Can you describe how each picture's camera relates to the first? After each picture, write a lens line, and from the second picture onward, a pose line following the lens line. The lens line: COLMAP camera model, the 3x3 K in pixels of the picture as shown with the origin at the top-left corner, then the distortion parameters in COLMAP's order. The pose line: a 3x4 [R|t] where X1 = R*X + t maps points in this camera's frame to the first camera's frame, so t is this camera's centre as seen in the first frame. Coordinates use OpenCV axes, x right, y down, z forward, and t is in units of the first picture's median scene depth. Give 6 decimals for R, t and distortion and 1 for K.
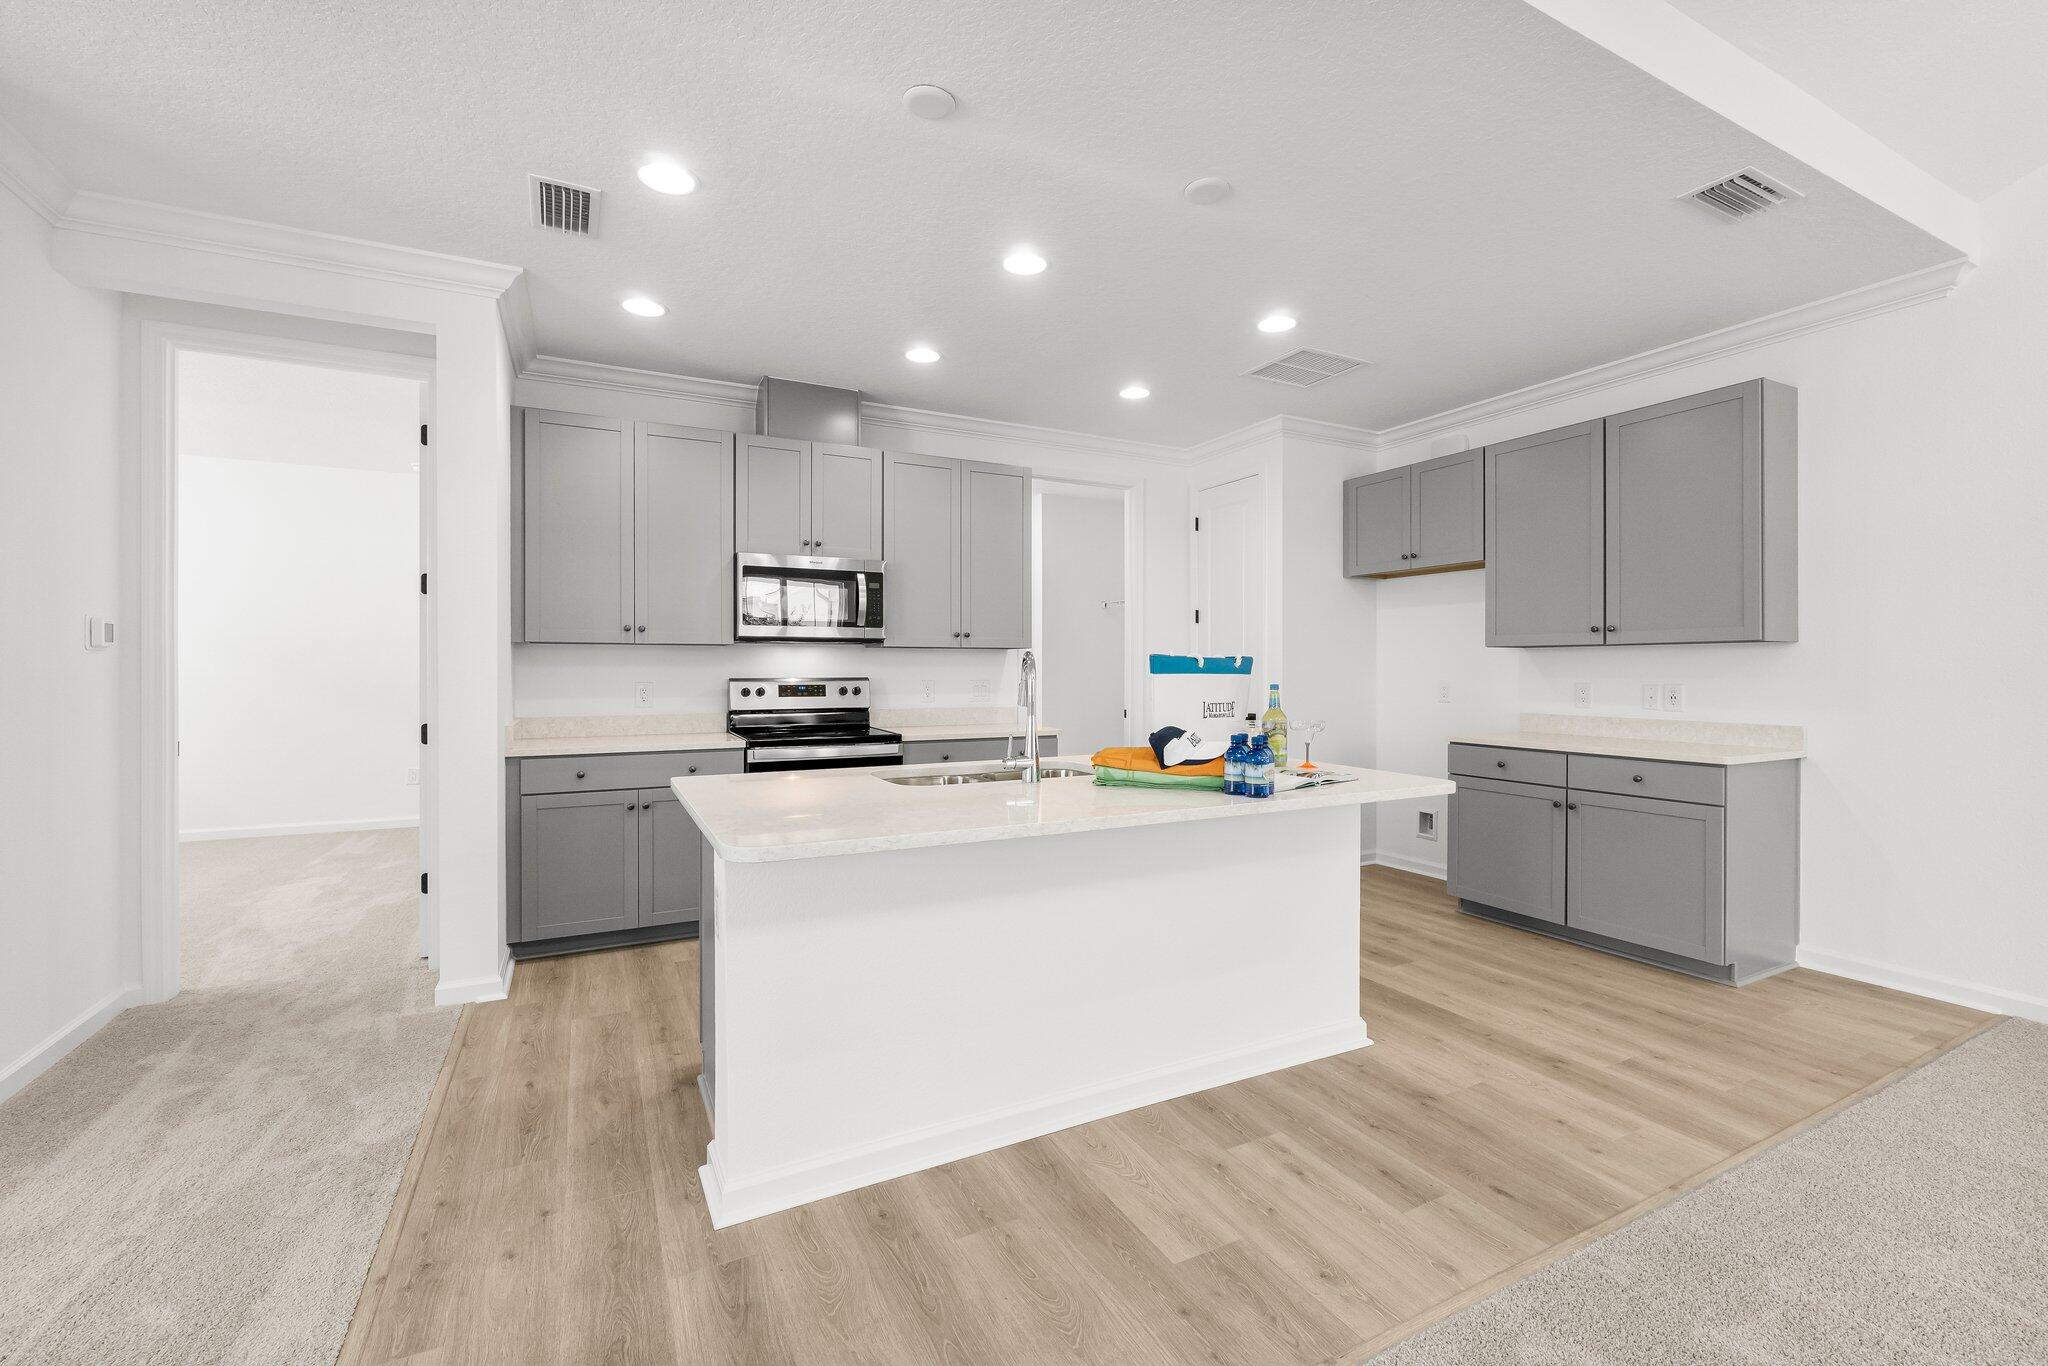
lens RADIAL K [[862.1, 0, 1027.9], [0, 862.1, 671.6], [0, 0, 1]] dist [-0.007973, -0.000003]
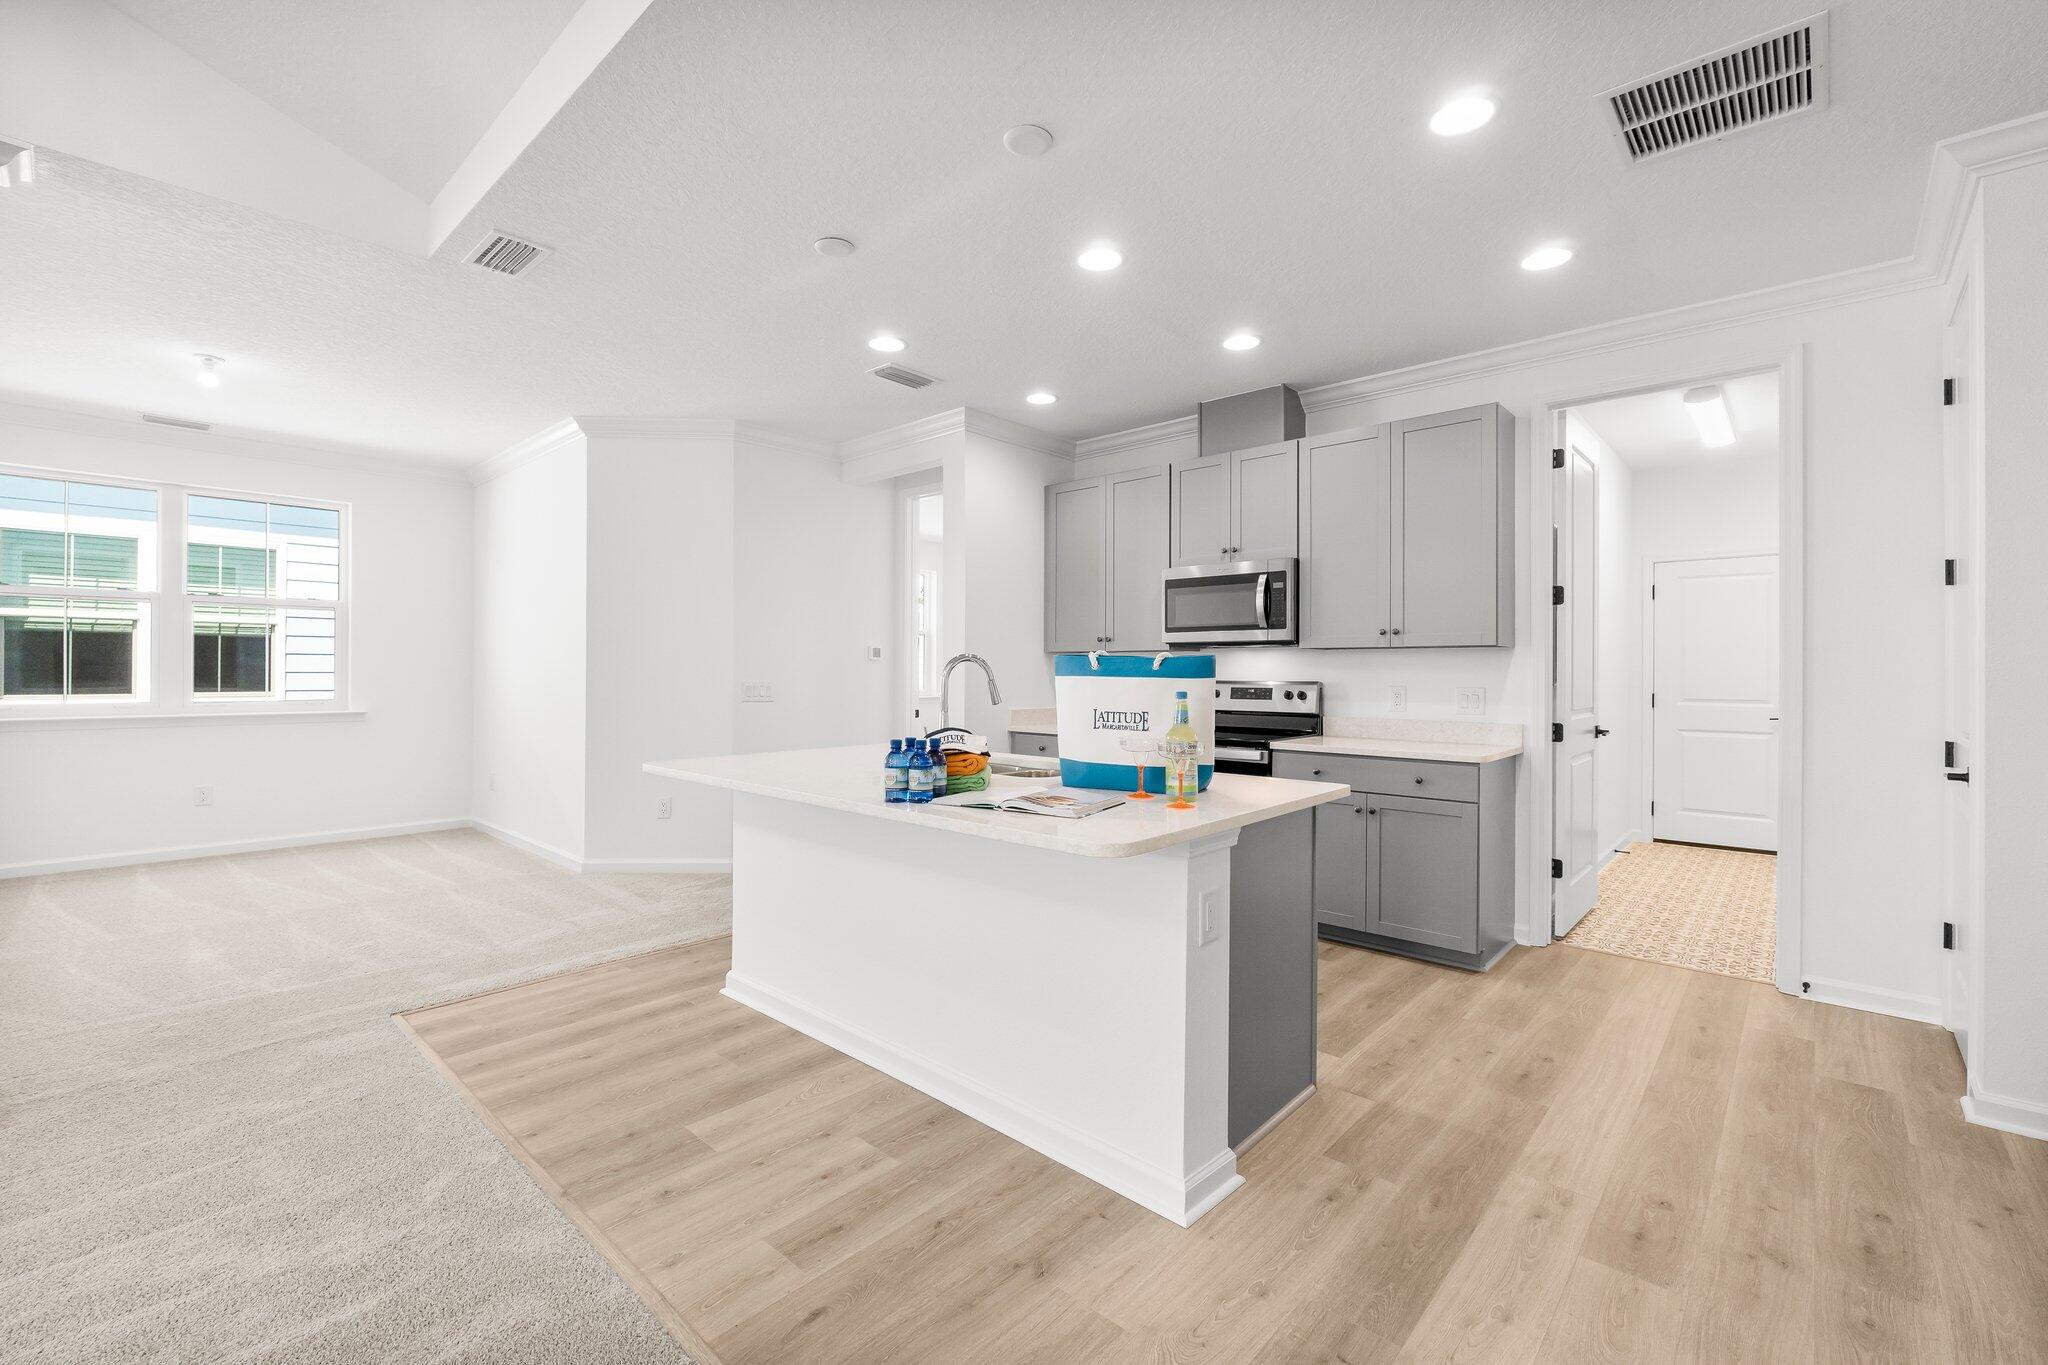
lens RADIAL K [[866.7, 0, 1028.0], [0, 866.7, 670.1], [0, 0, 1]] dist [-0.004955, -0.000473]
pose [[0.348084, -0.000093, -0.937463, 0.748840], [-0.007855, 0.999965, -0.003016, -0.000427], [0.937430, 0.008414, 0.348071, 0.486240]]
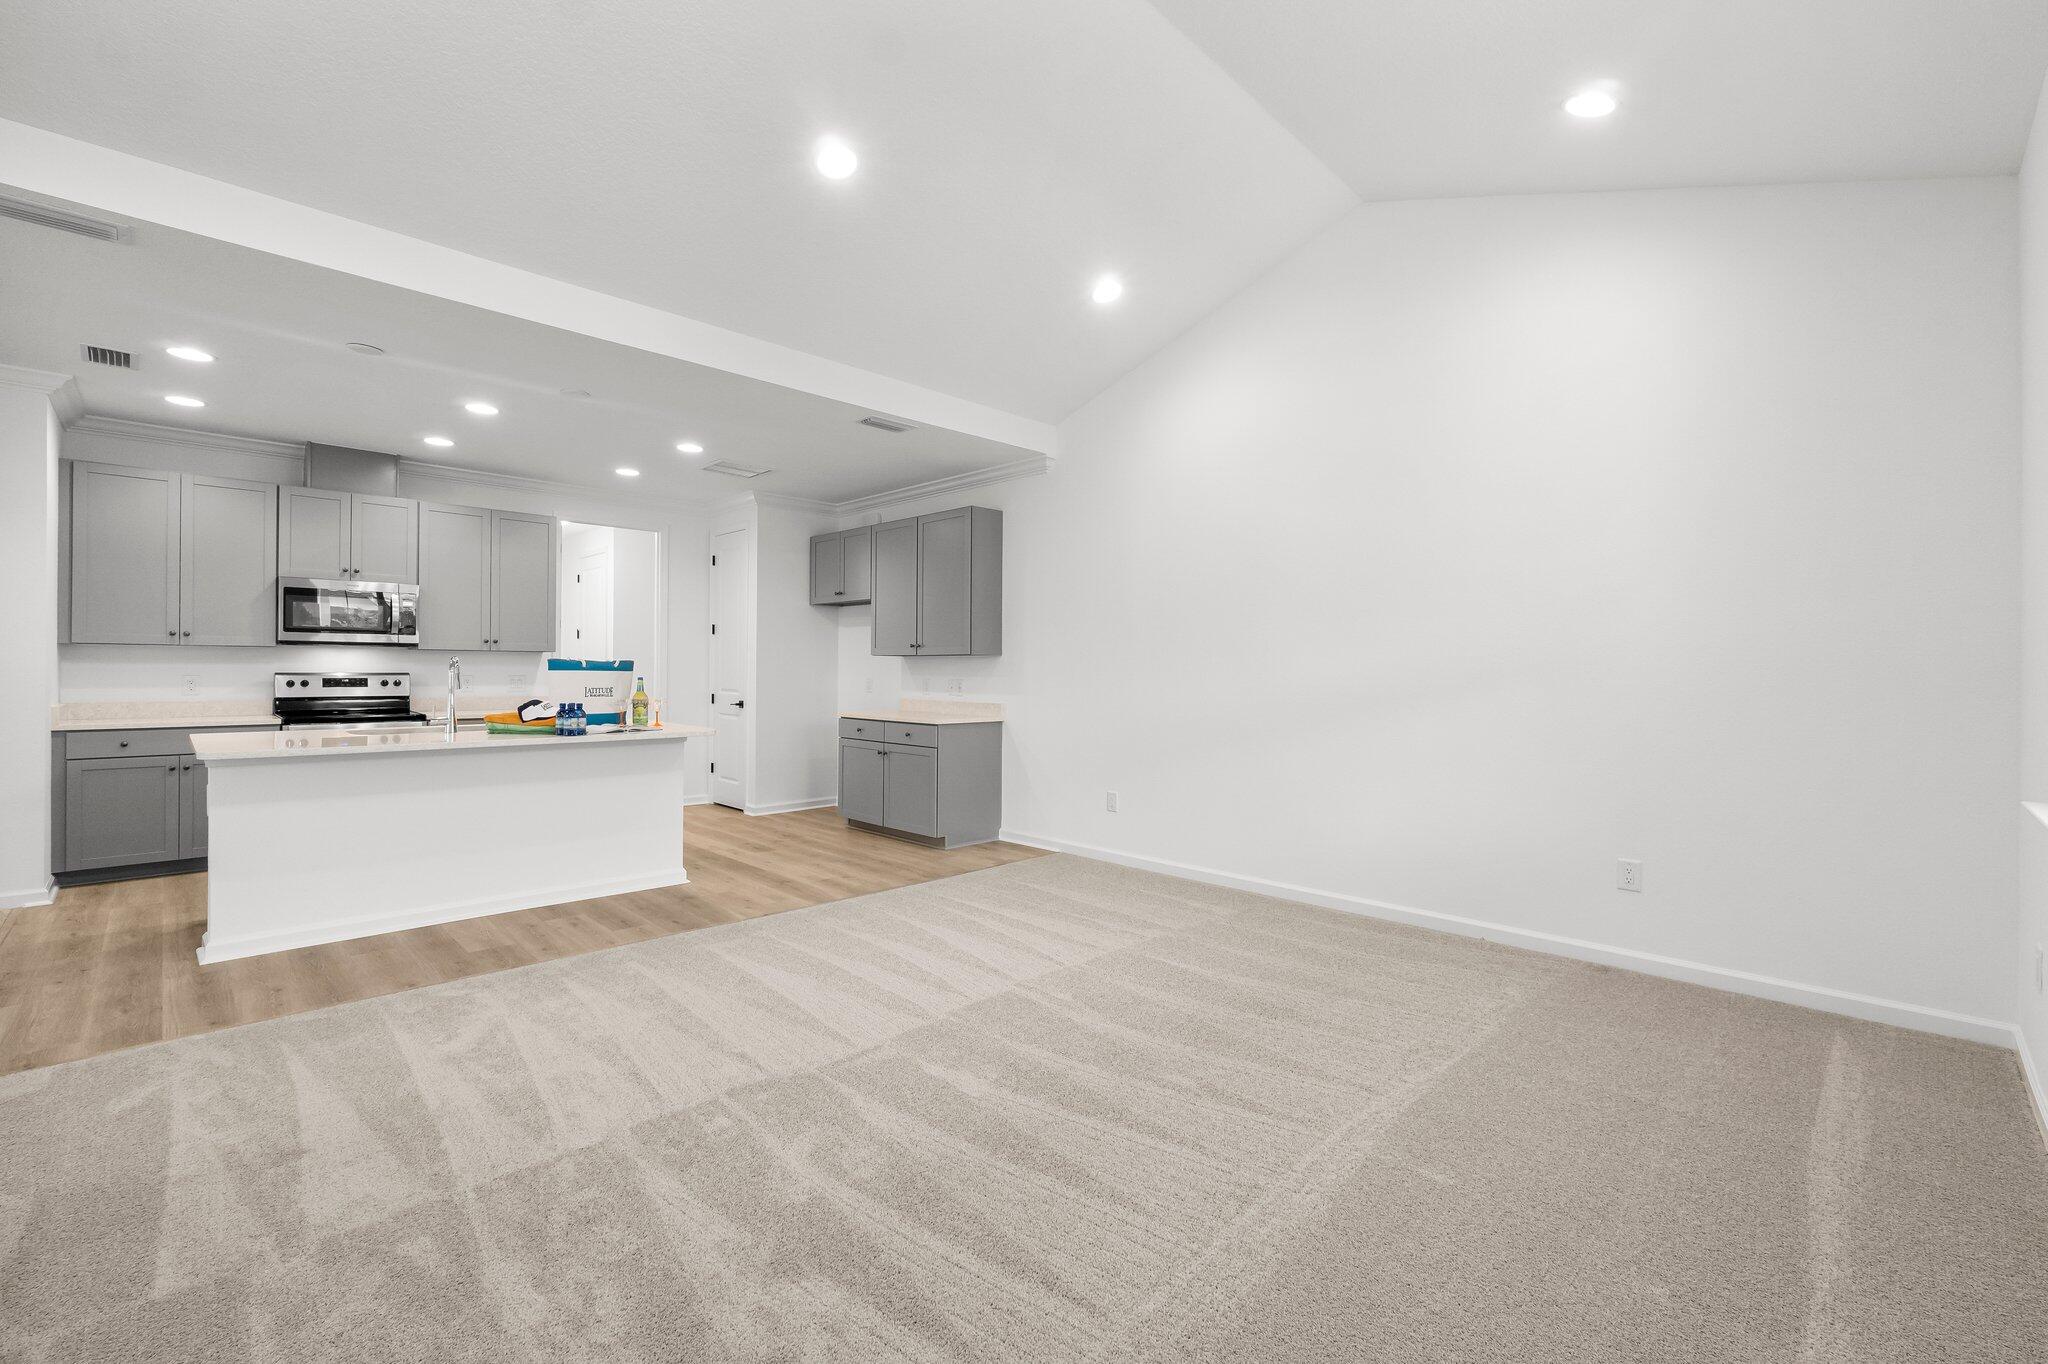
lens RADIAL K [[862.1, 0, 1027.9], [0, 862.1, 670.6], [0, 0, 1]] dist [-0.007973, -0.000003]
pose [[0.950613, 0.007435, 0.310290, 0.384370], [-0.006733, 0.999972, -0.003335, 0.001773], [-0.310306, 0.001081, 0.950636, -0.666090]]
